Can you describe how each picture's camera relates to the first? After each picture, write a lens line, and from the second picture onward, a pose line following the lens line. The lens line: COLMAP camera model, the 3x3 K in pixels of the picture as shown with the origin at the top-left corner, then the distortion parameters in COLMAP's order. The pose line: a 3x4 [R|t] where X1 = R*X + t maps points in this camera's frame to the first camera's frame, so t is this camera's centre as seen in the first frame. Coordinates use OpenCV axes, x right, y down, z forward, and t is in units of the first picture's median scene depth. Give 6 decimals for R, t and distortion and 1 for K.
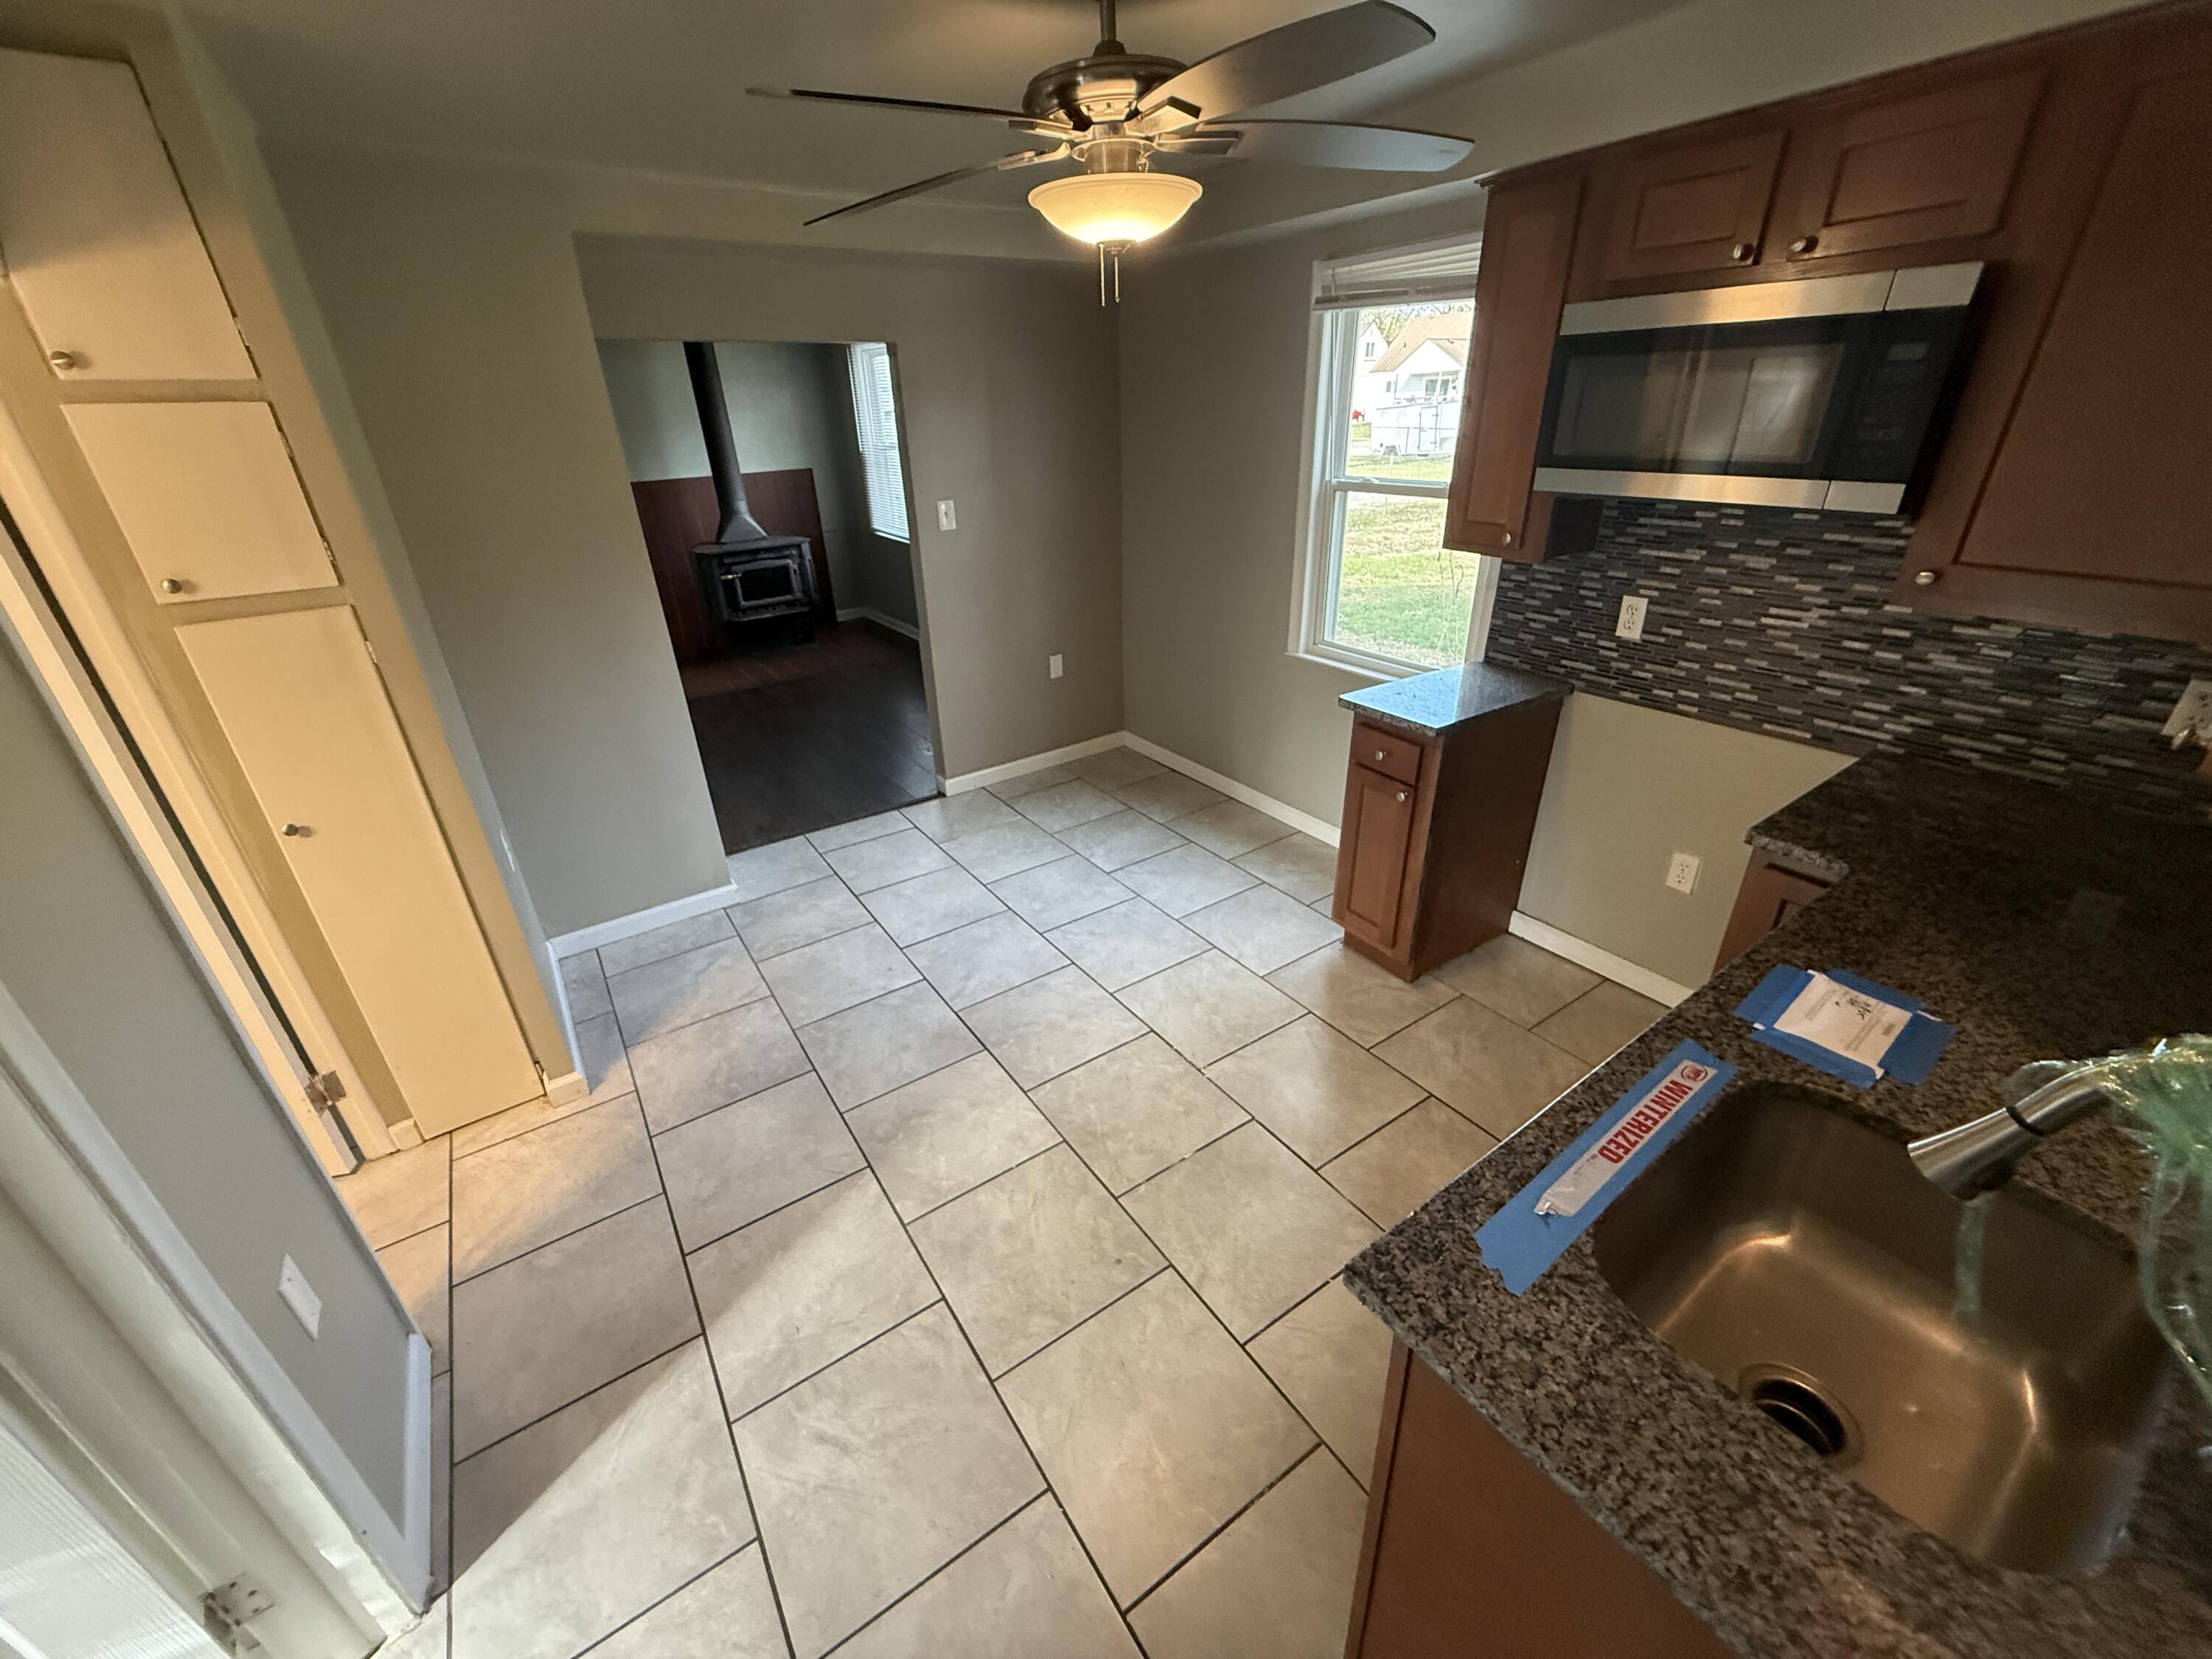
lens RADIAL K [[881.6, 0, 1104.7], [0, 881.6, 831.7], [0, 0, 1]] dist [-0.001467, 0.000265]
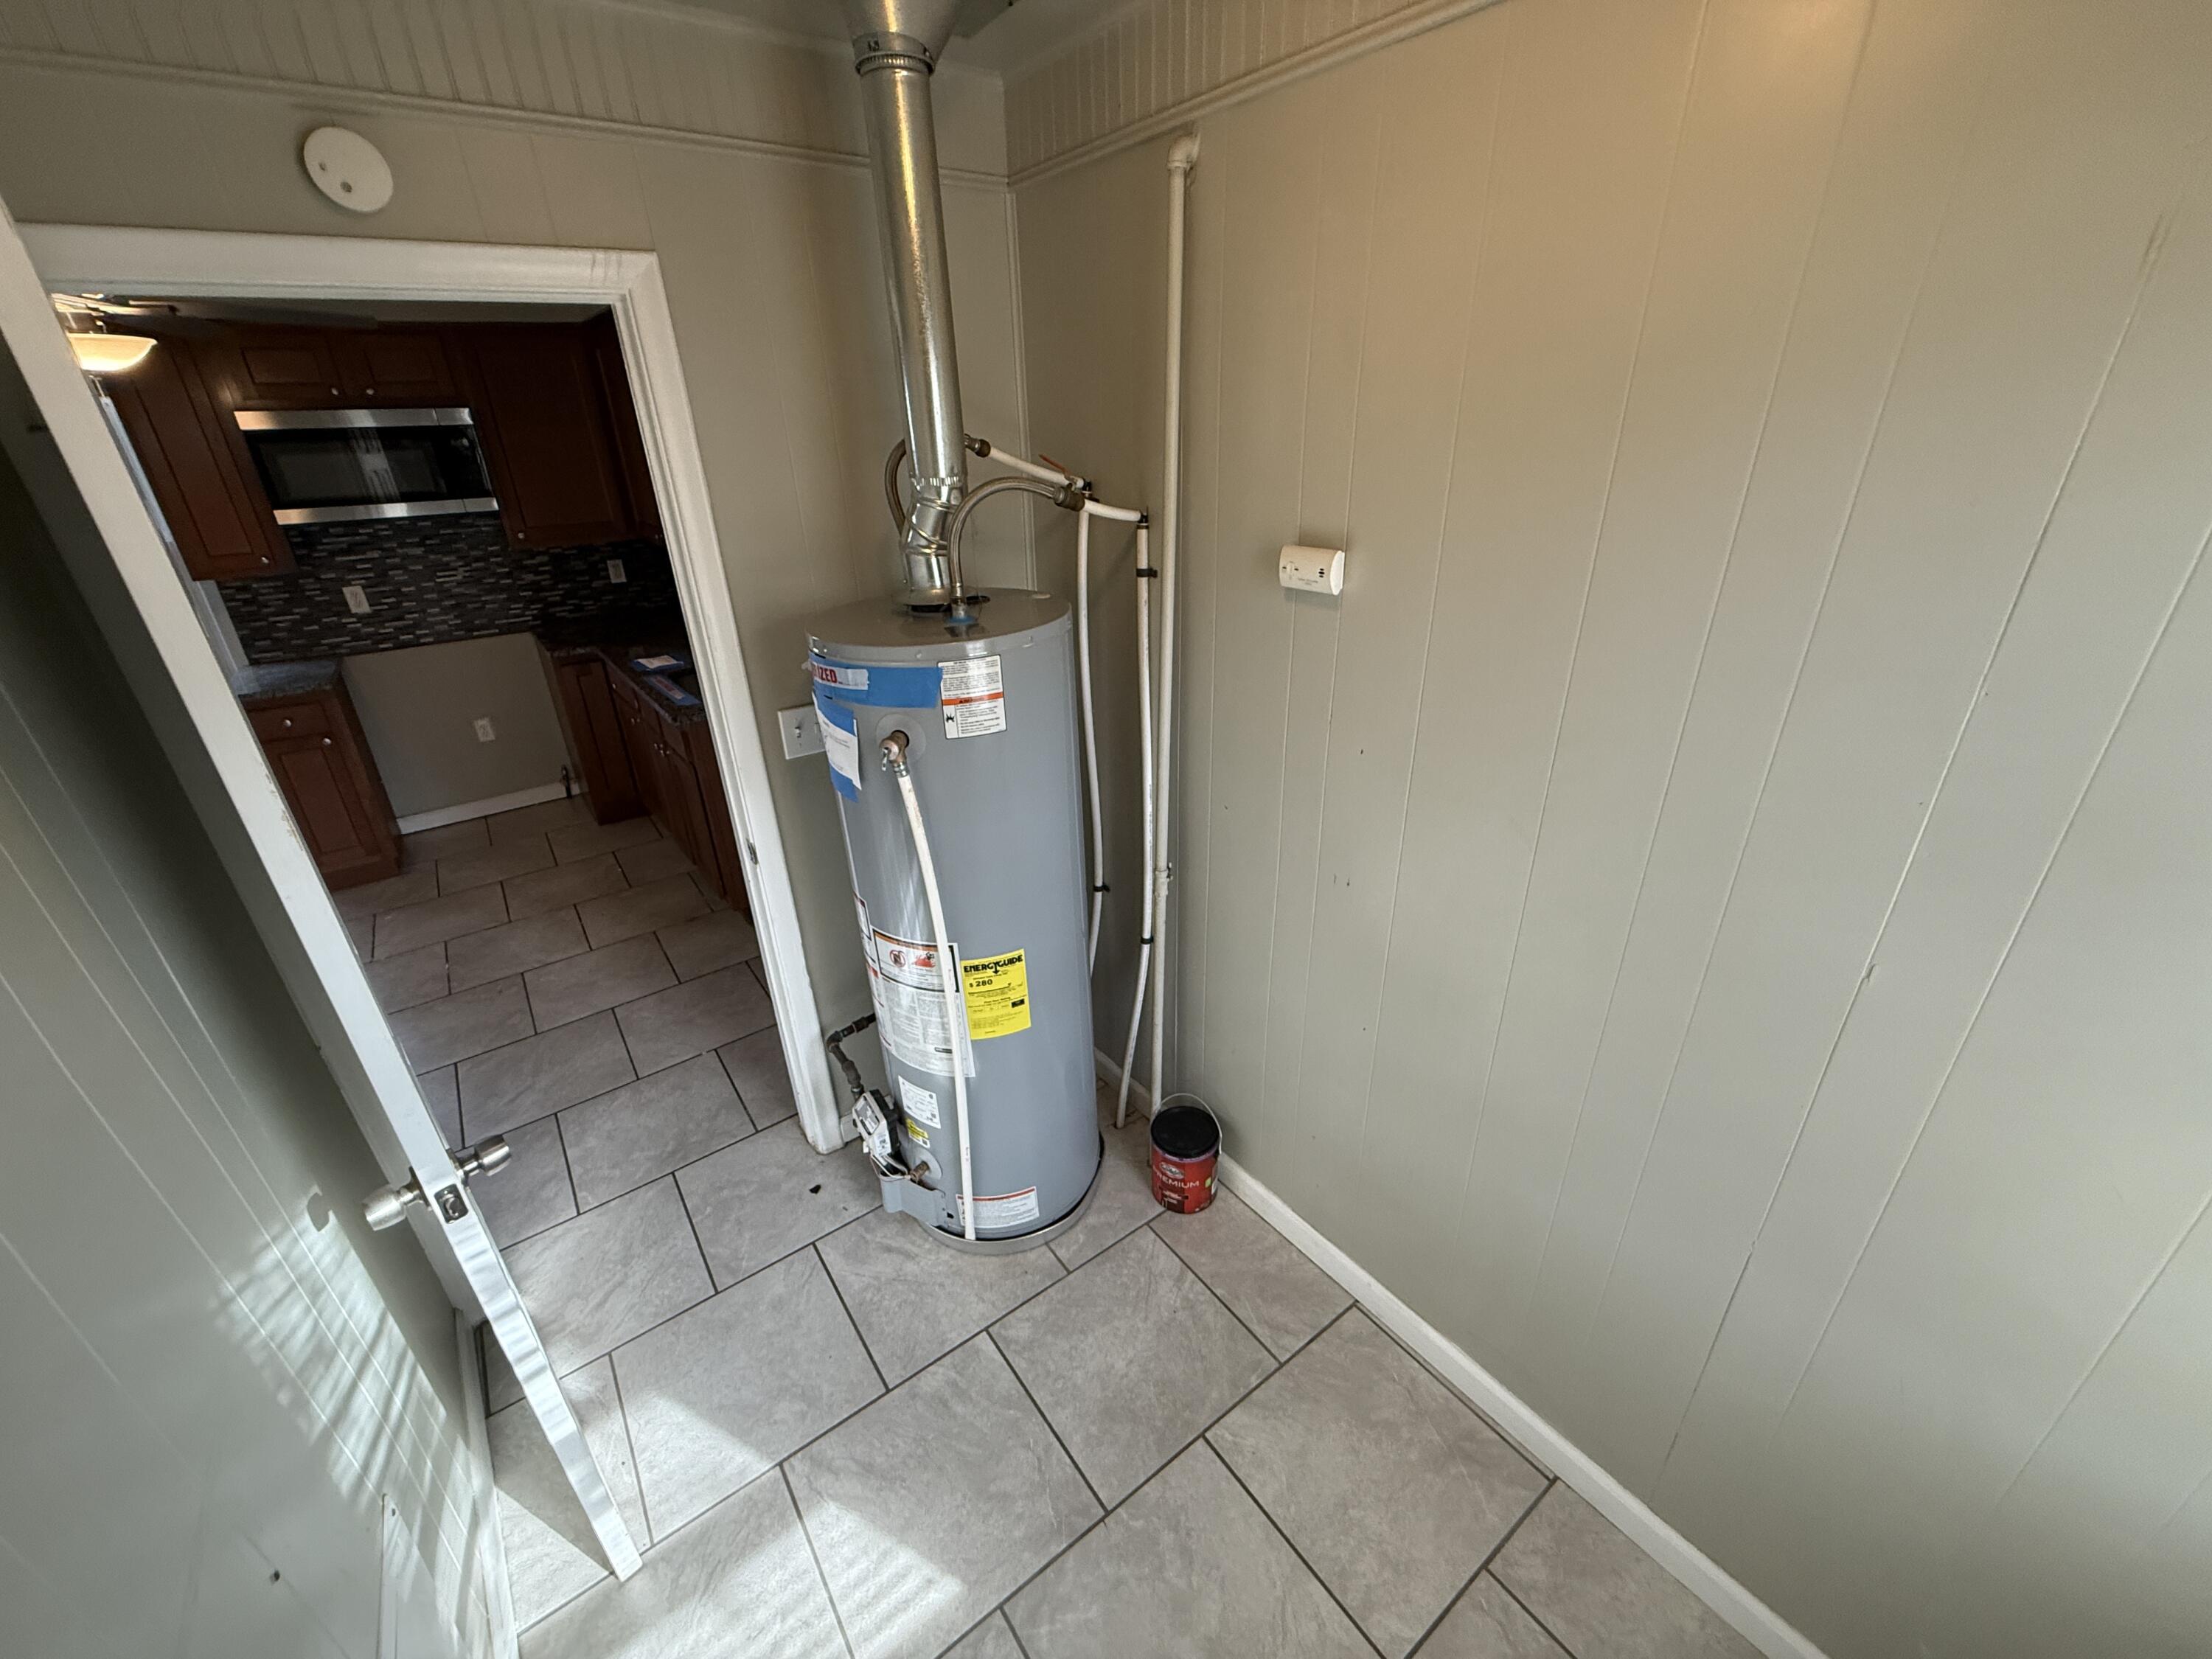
lens RADIAL K [[881.6, 0, 1102.6], [0, 881.6, 828.5], [0, 0, 1]] dist [-0.001467, 0.000265]
pose [[-0.034889, -0.391343, 0.919583, -1.073251], [0.469445, 0.805894, 0.360772, 0.149859], [-0.882272, 0.444281, 0.155598, -0.257712]]
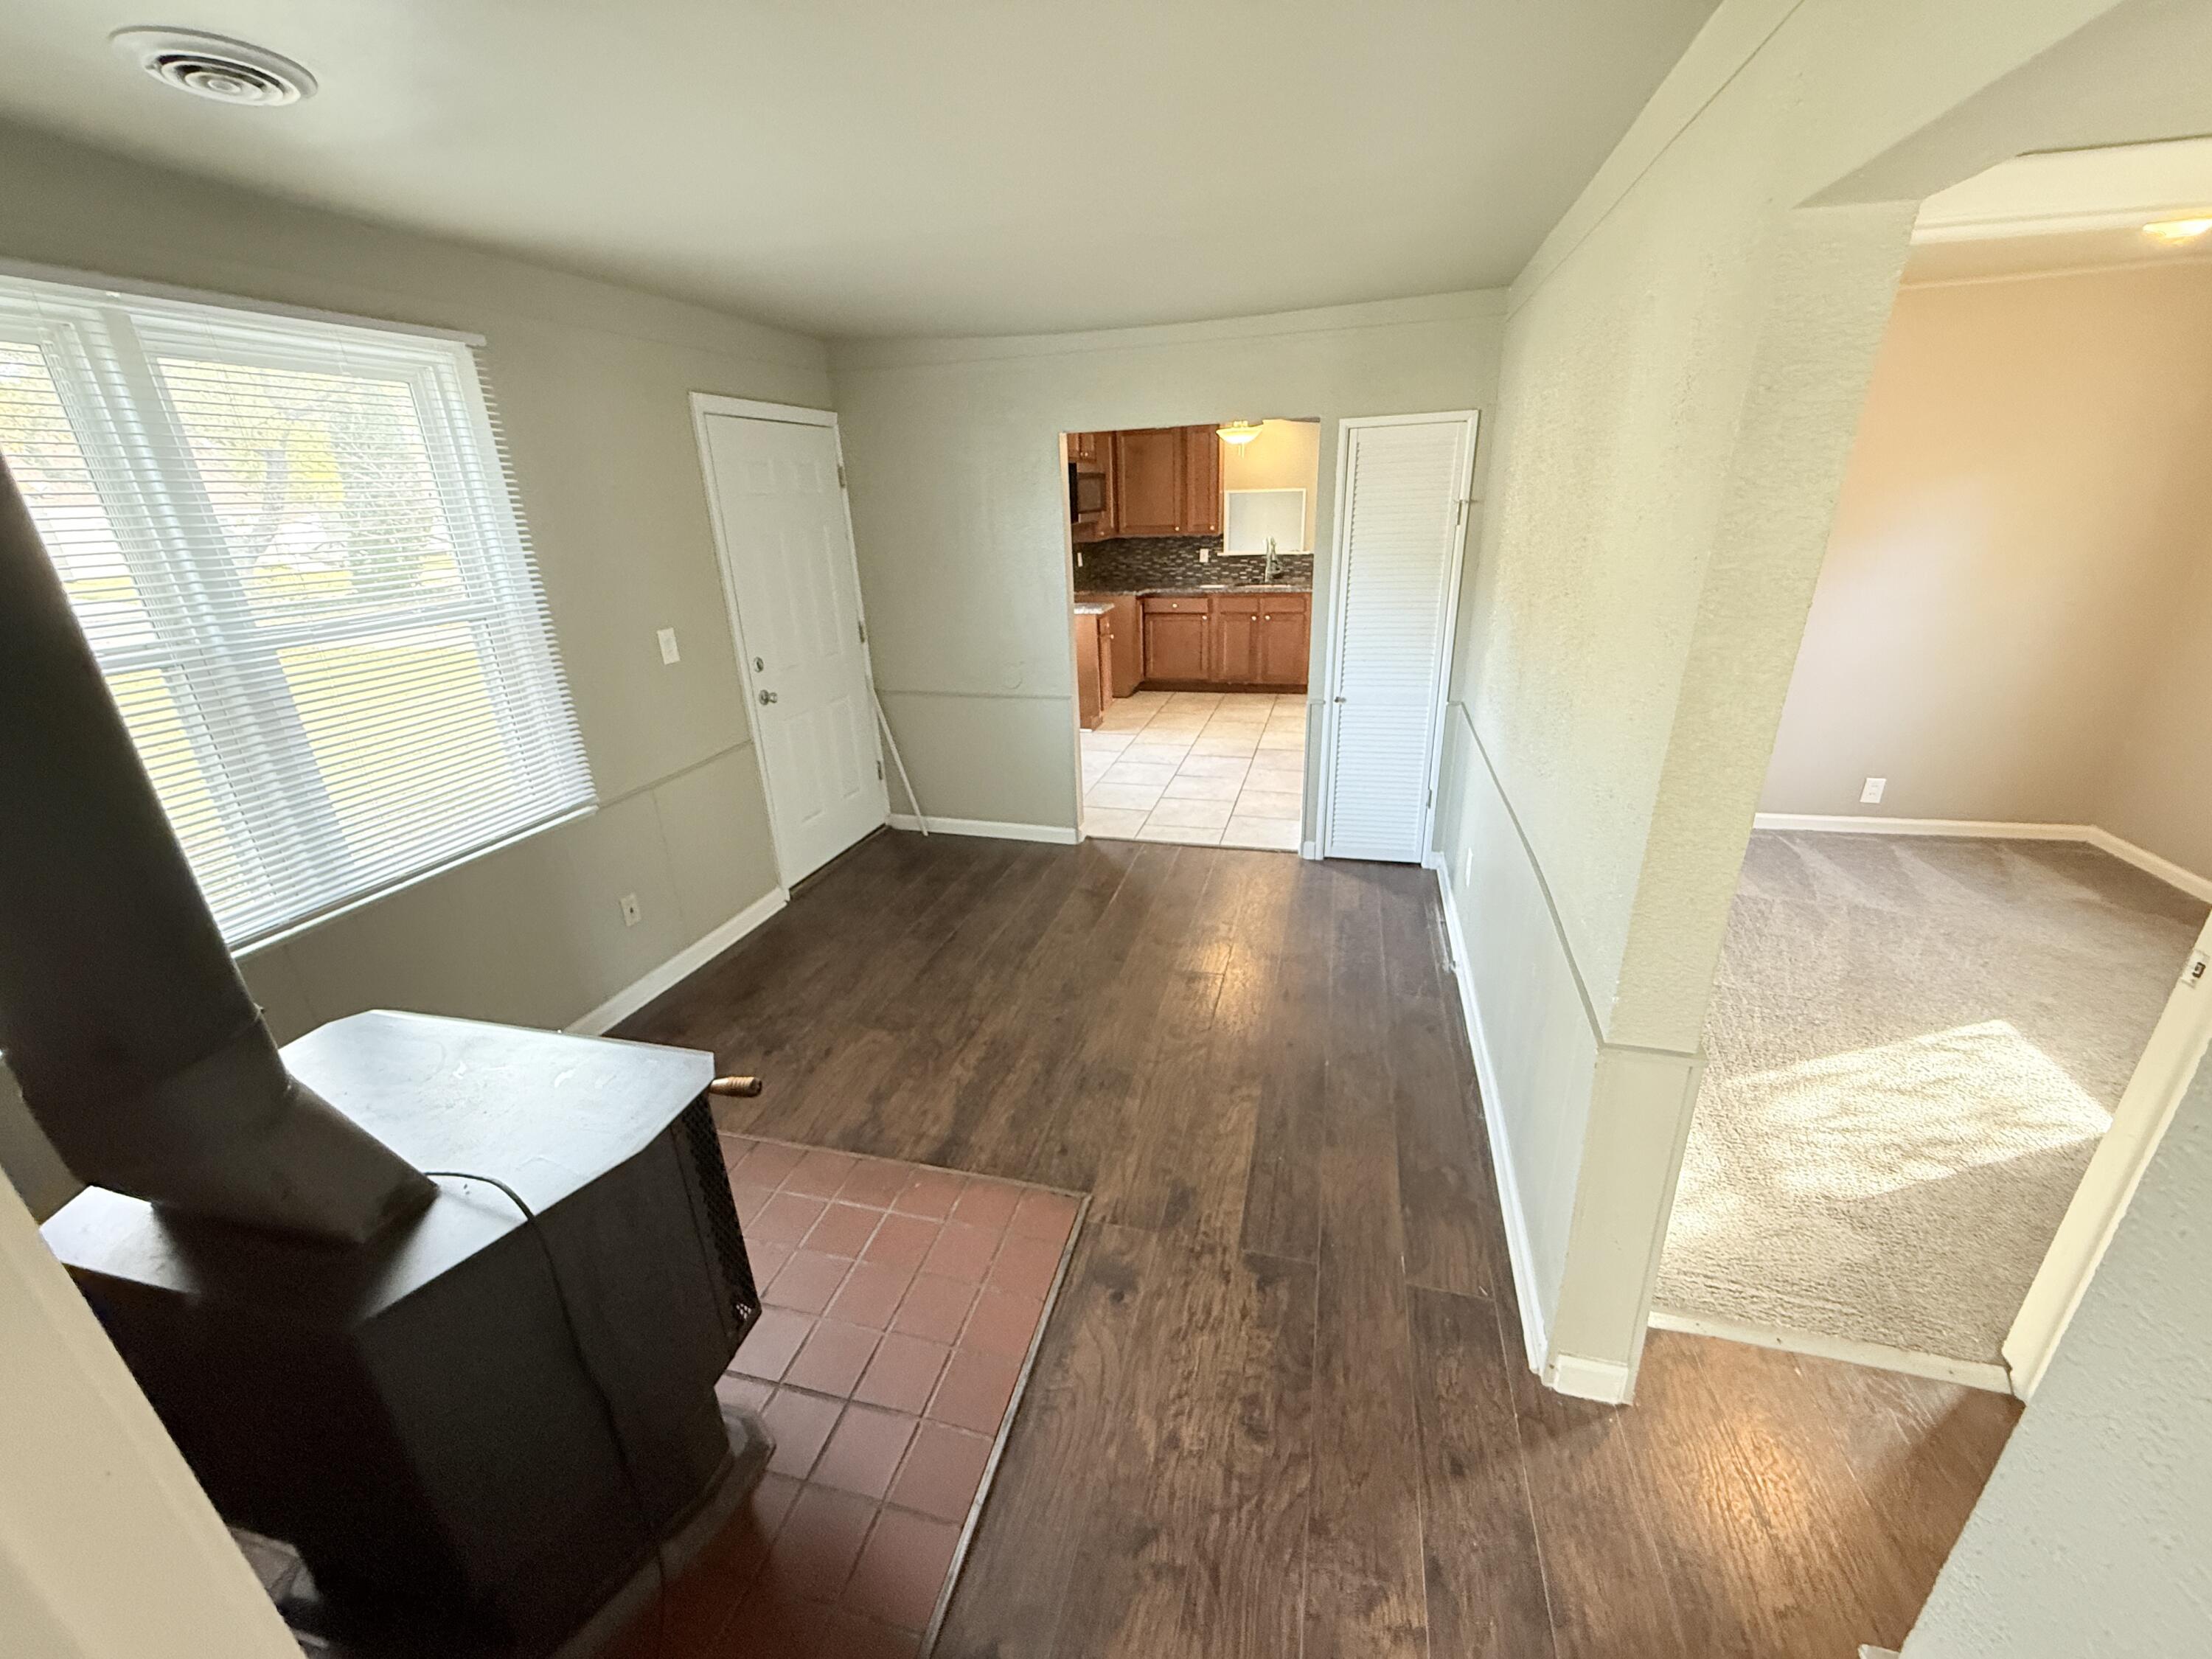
lens RADIAL K [[881.6, 0, 1111.1], [0, 881.6, 831.2], [0, 0, 1]] dist [-0.001467, 0.000265]
pose [[-0.656618, -0.218130, 0.721992, -1.696688], [0.387040, 0.724162, 0.570780, -1.128300], [-0.647343, 0.654224, -0.391073, 2.434549]]
